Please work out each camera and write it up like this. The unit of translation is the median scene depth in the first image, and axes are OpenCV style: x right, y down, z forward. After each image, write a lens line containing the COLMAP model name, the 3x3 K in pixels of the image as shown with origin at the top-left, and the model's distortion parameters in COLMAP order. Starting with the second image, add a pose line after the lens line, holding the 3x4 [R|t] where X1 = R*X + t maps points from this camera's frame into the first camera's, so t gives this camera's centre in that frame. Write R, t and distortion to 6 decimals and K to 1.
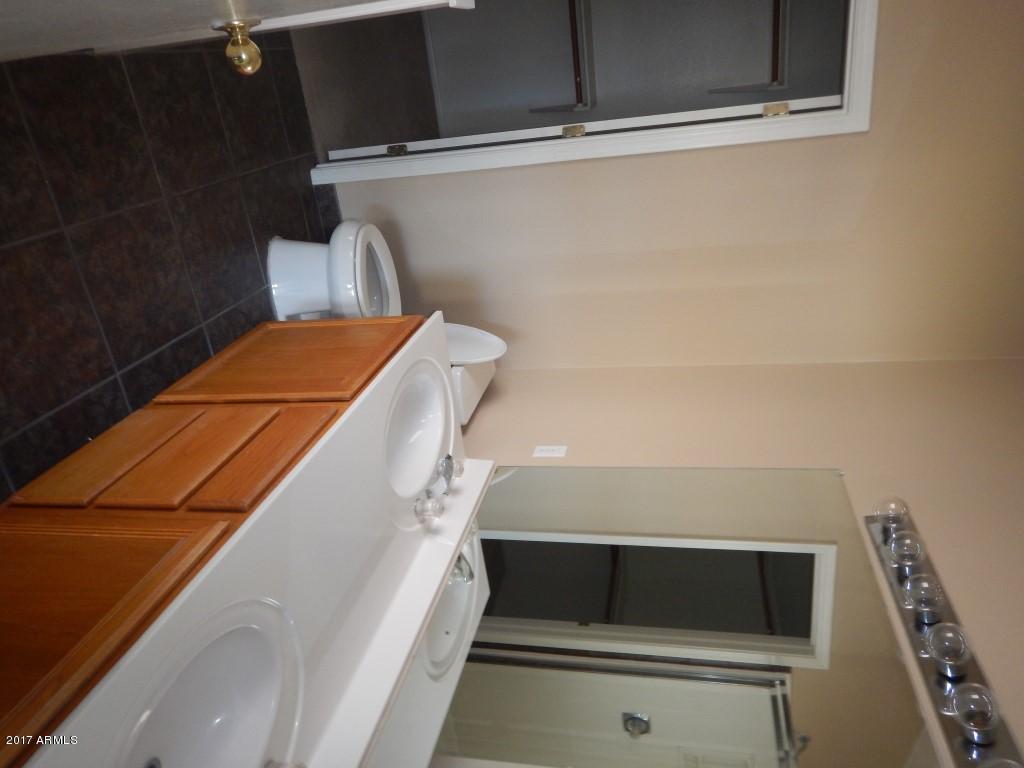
lens RADIAL K [[721.3, 0, 510.9], [0, 721.3, 382.0], [0, 0, 1]] dist [-0.005700, -0.003992]
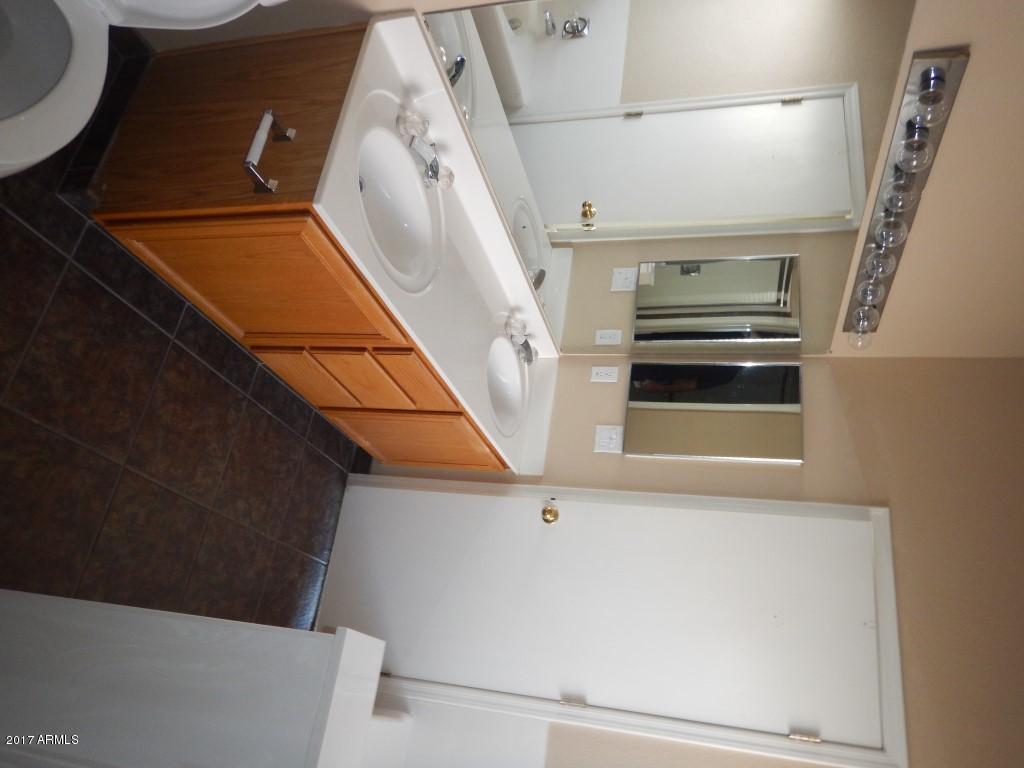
lens RADIAL K [[721.3, 0, 512.2], [0, 721.3, 384.0], [0, 0, 1]] dist [-0.005700, -0.003992]
pose [[0.892774, -0.181106, -0.412498, 0.373069], [0.220131, -0.623511, 0.750184, -0.802852], [-0.393060, -0.760548, -0.516788, 1.380205]]
